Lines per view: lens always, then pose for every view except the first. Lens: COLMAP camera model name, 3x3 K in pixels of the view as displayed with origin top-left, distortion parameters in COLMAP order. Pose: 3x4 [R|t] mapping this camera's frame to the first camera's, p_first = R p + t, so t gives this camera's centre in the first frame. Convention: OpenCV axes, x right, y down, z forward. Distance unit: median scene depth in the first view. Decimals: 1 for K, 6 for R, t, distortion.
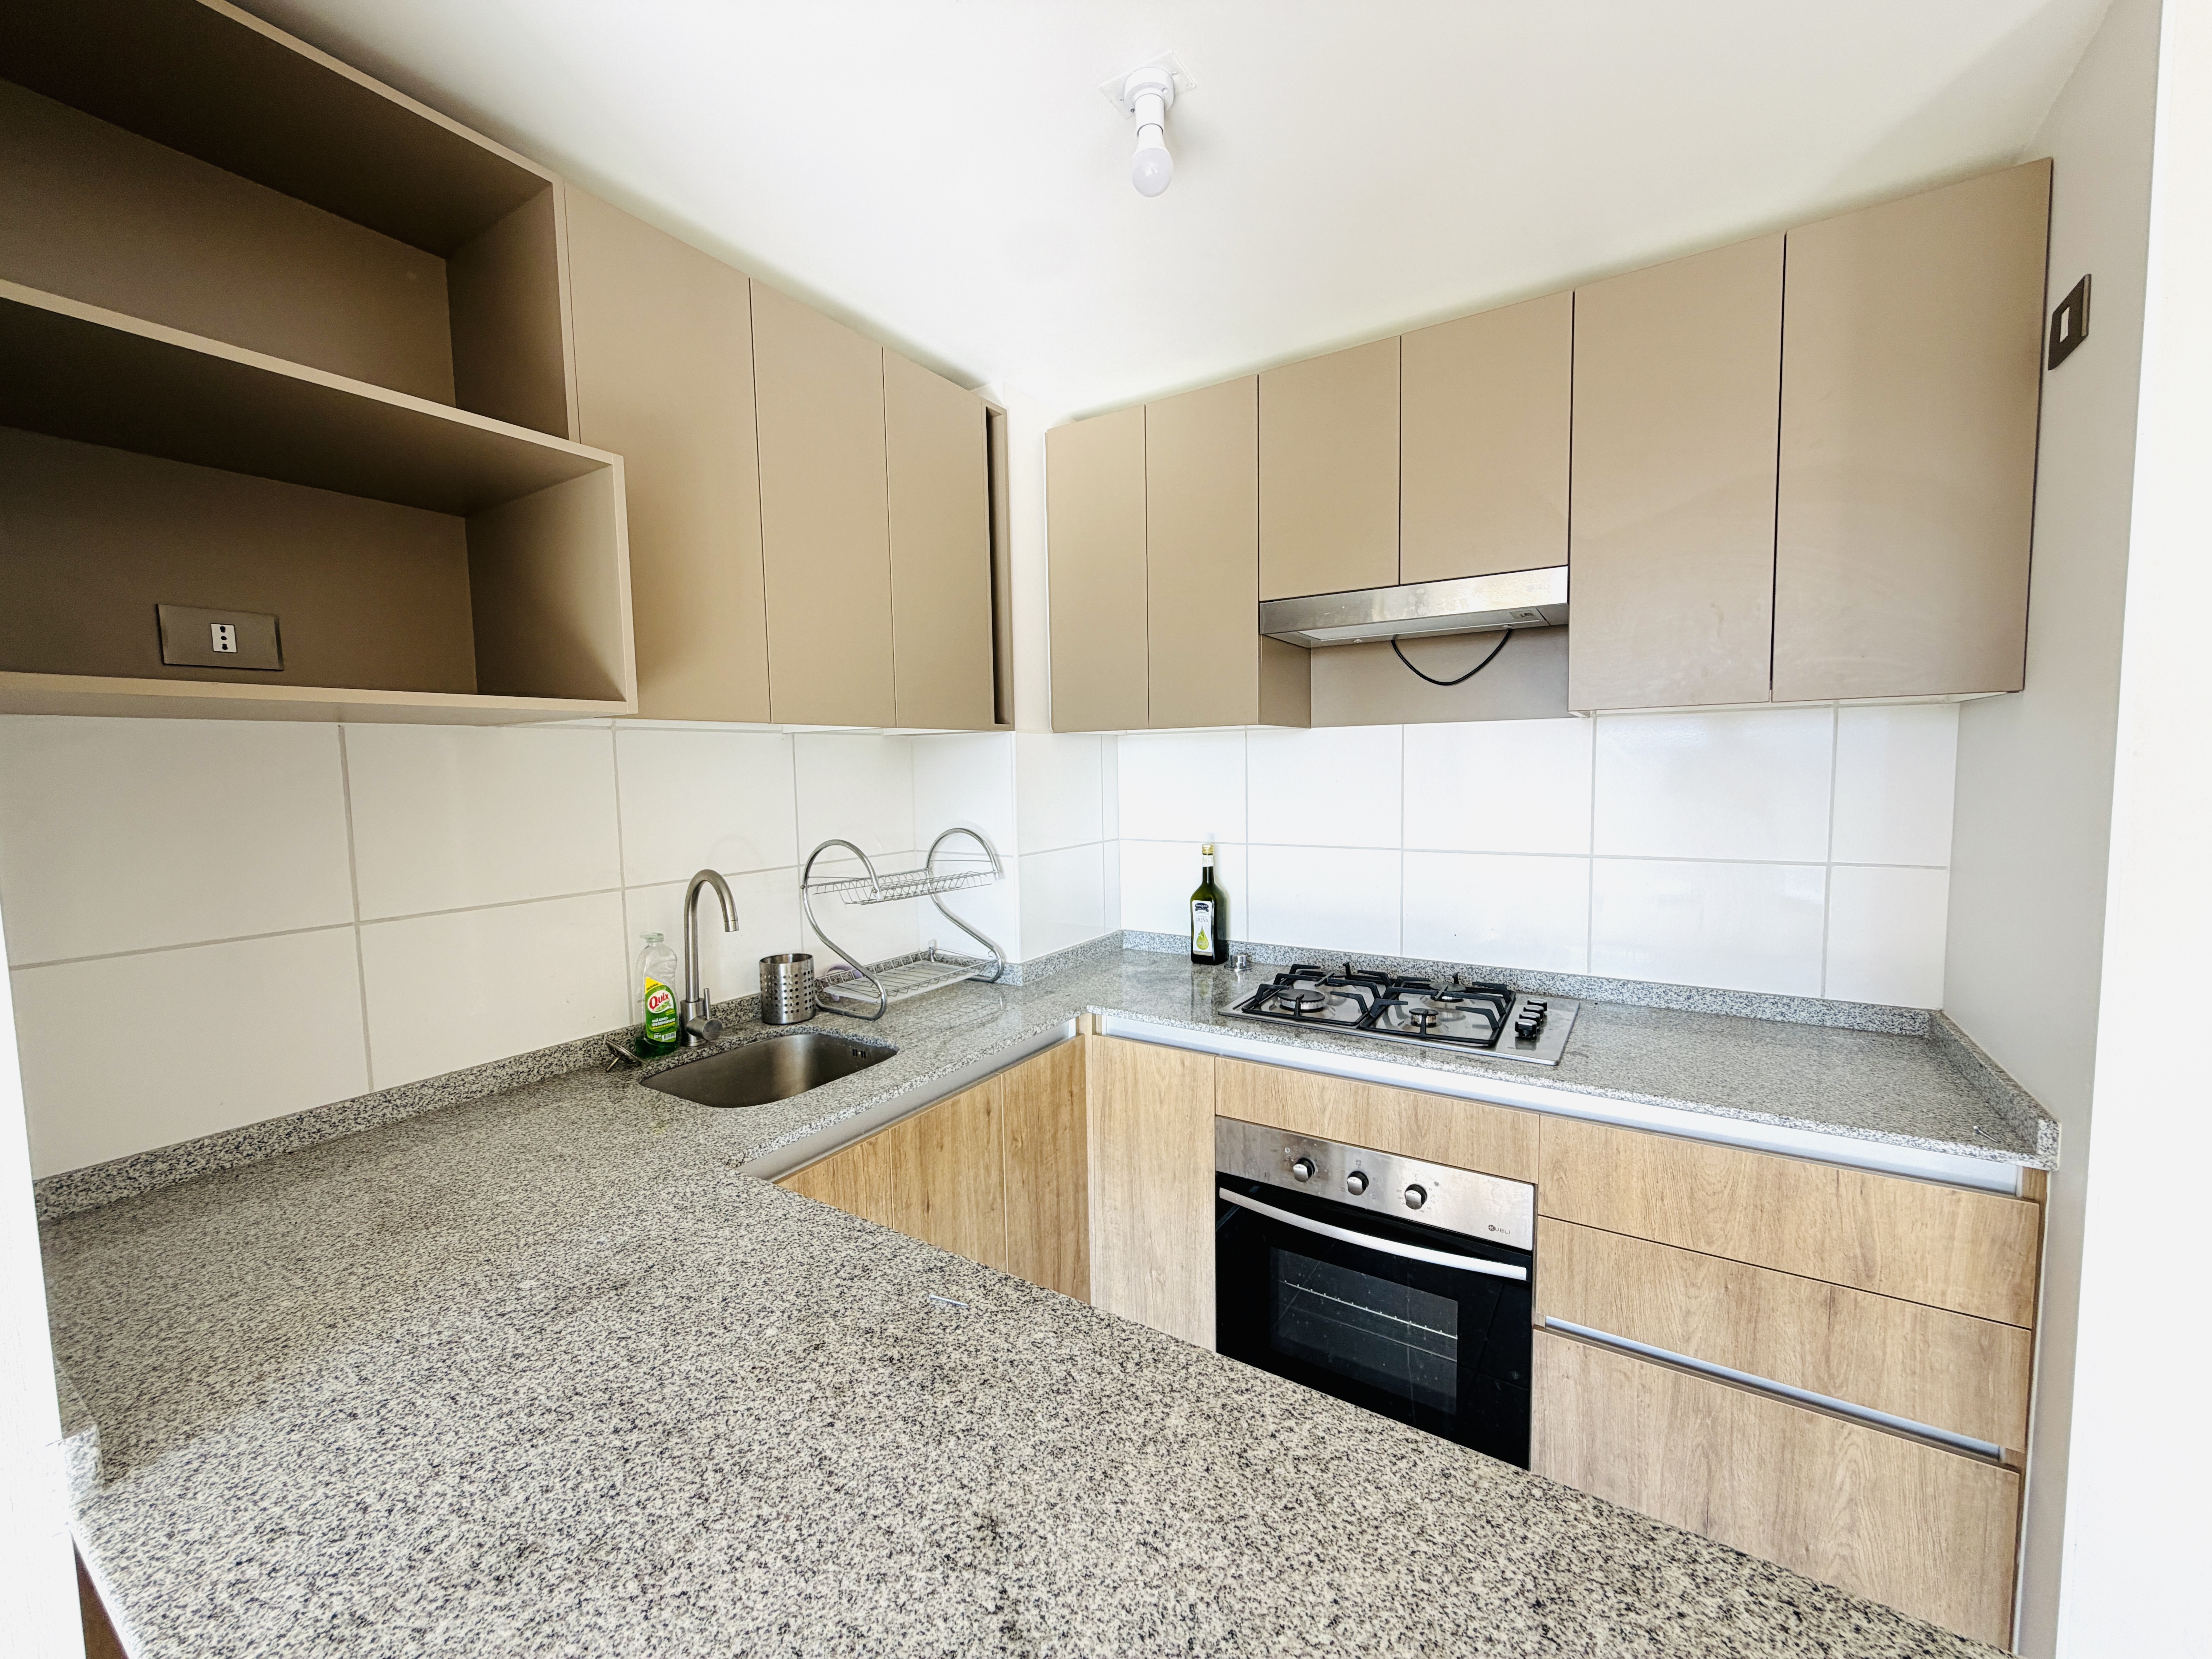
lens RADIAL K [[880.5, 0, 1108.5], [0, 880.5, 833.8], [0, 0, 1]] dist [-0.000284, 0.000117]
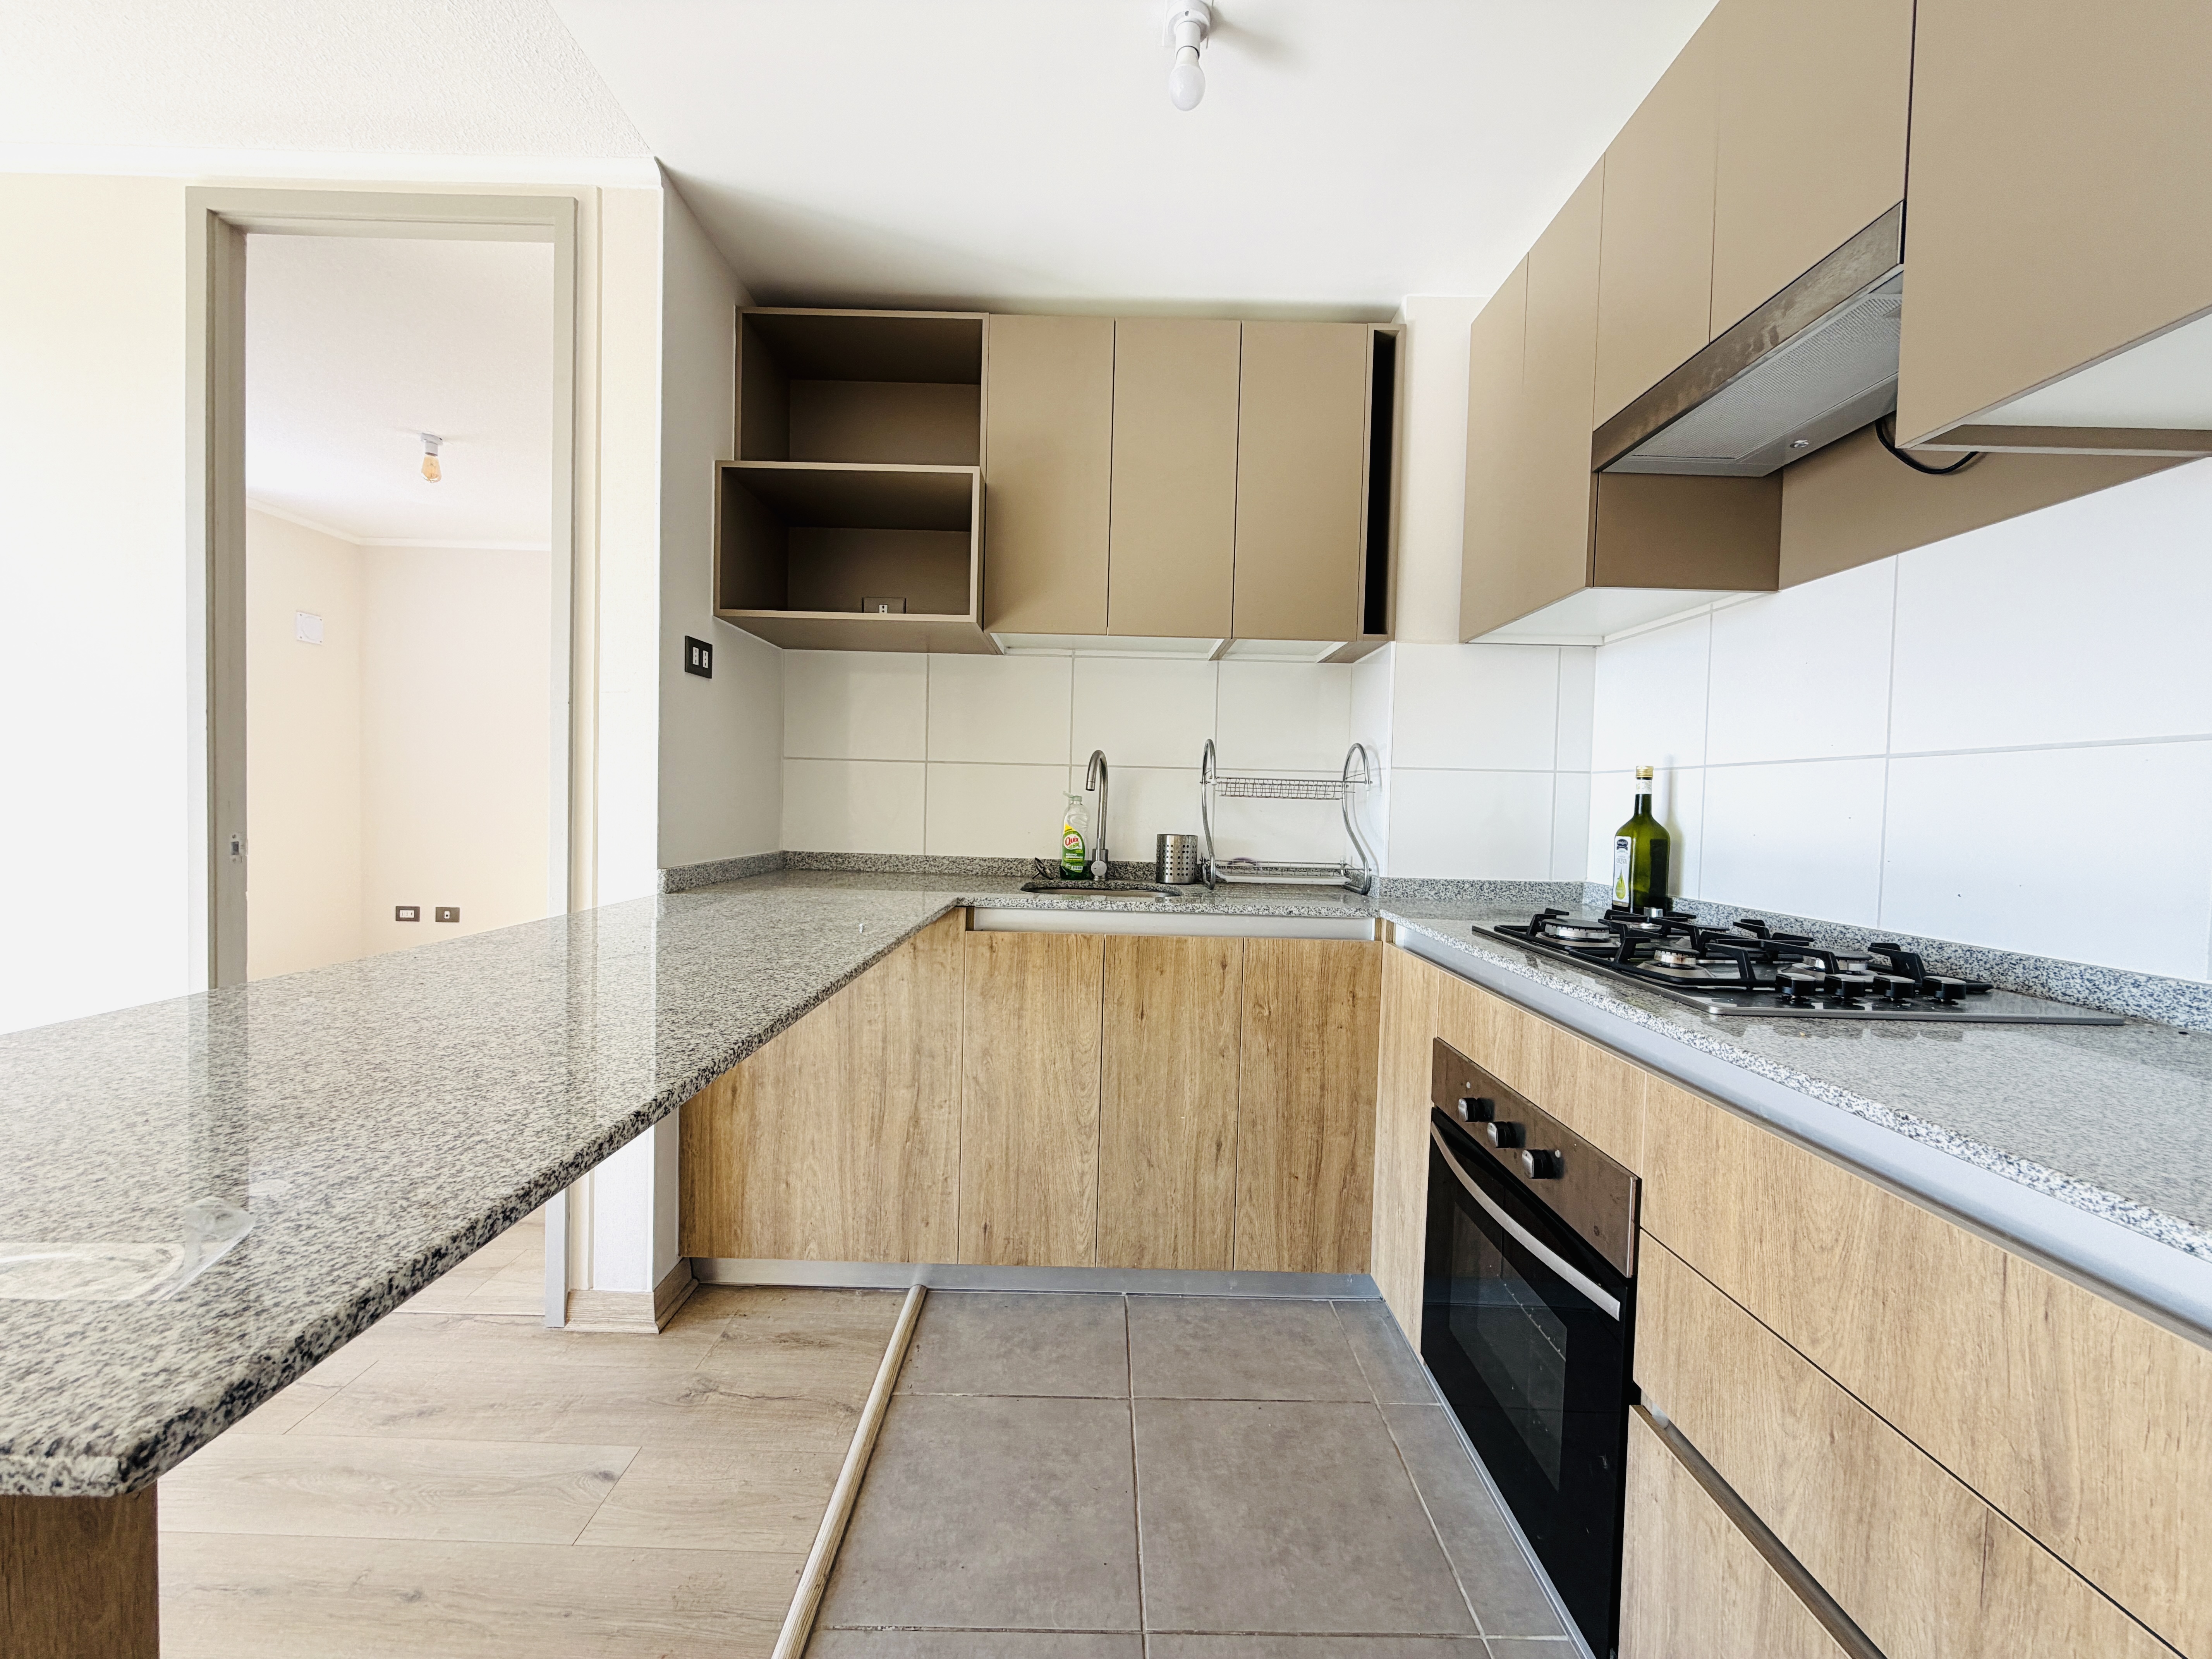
lens RADIAL K [[880.5, 0, 1102.0], [0, 880.5, 831.3], [0, 0, 1]] dist [-0.000284, 0.000117]
pose [[0.534760, 0.058491, -0.842977, 0.716707], [-0.099170, 0.995052, 0.006132, 0.155535], [0.839164, 0.080319, 0.537915, 0.255289]]
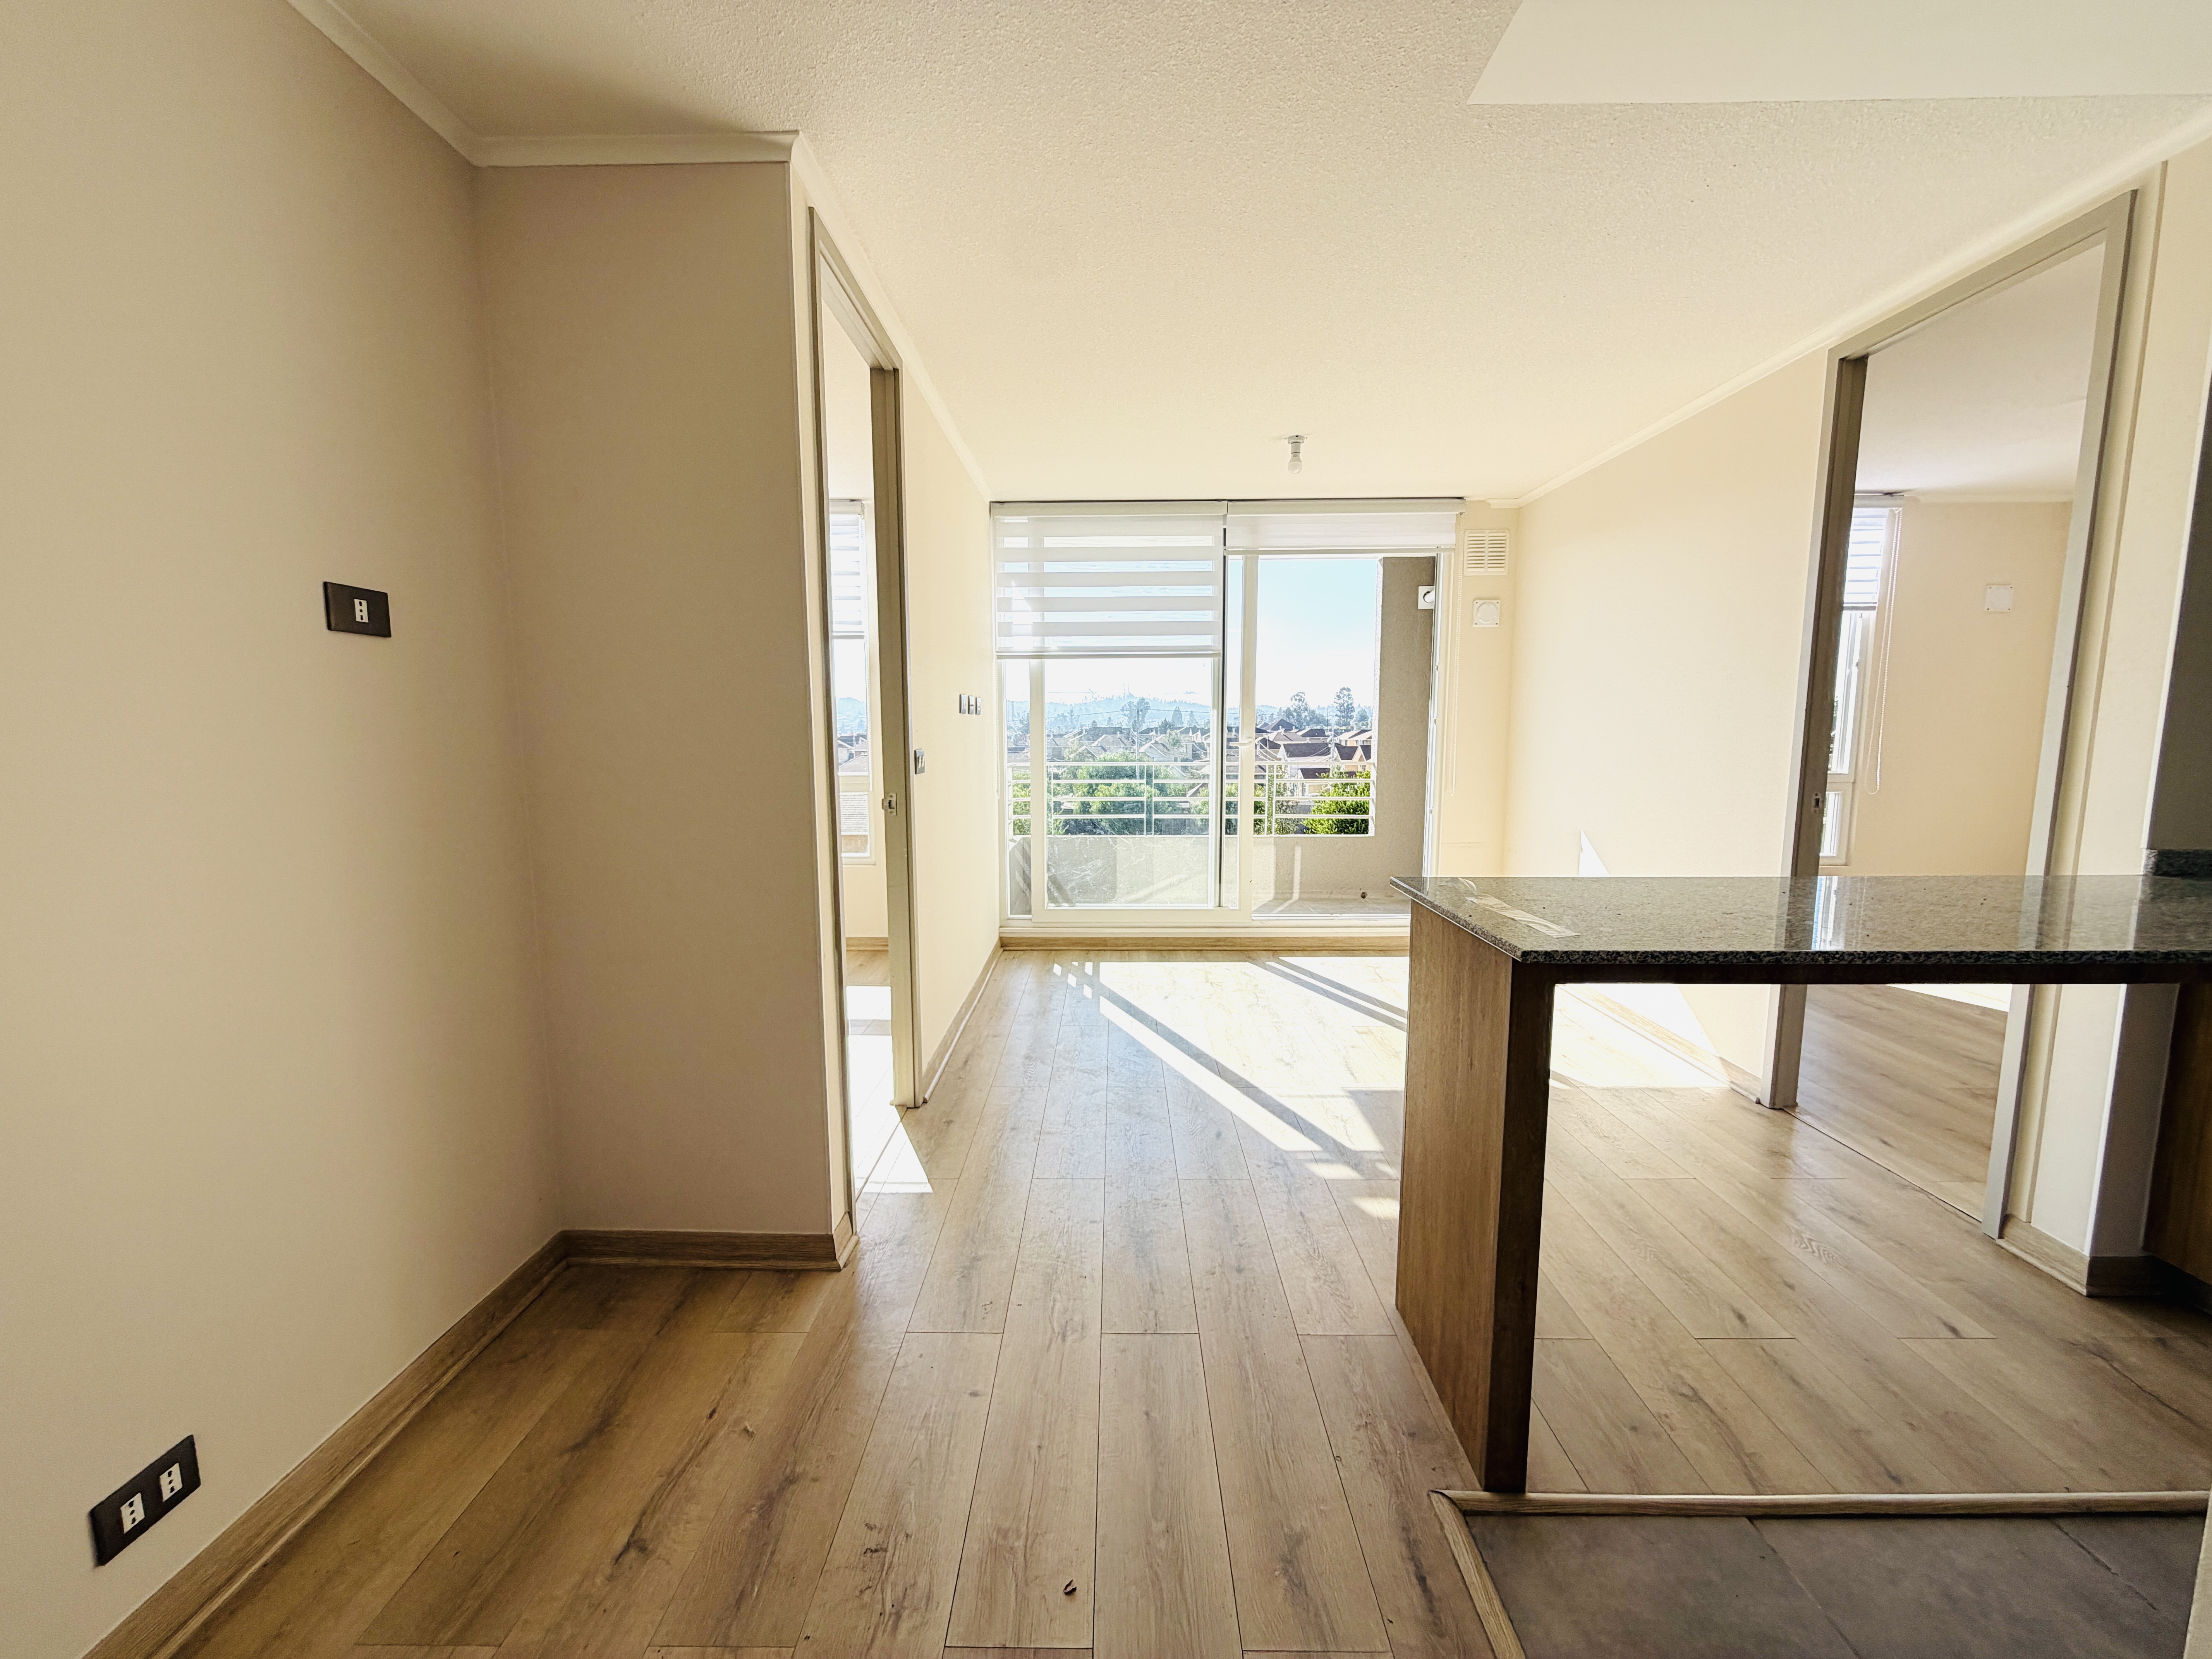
lens RADIAL K [[880.5, 0, 1102.8], [0, 880.5, 831.5], [0, 0, 1]] dist [-0.000284, 0.000117]
pose [[-0.852525, 0.080740, -0.516414, 1.133417], [-0.022186, 0.981517, 0.190084, 0.068524], [0.522216, 0.173508, -0.834976, 0.599839]]
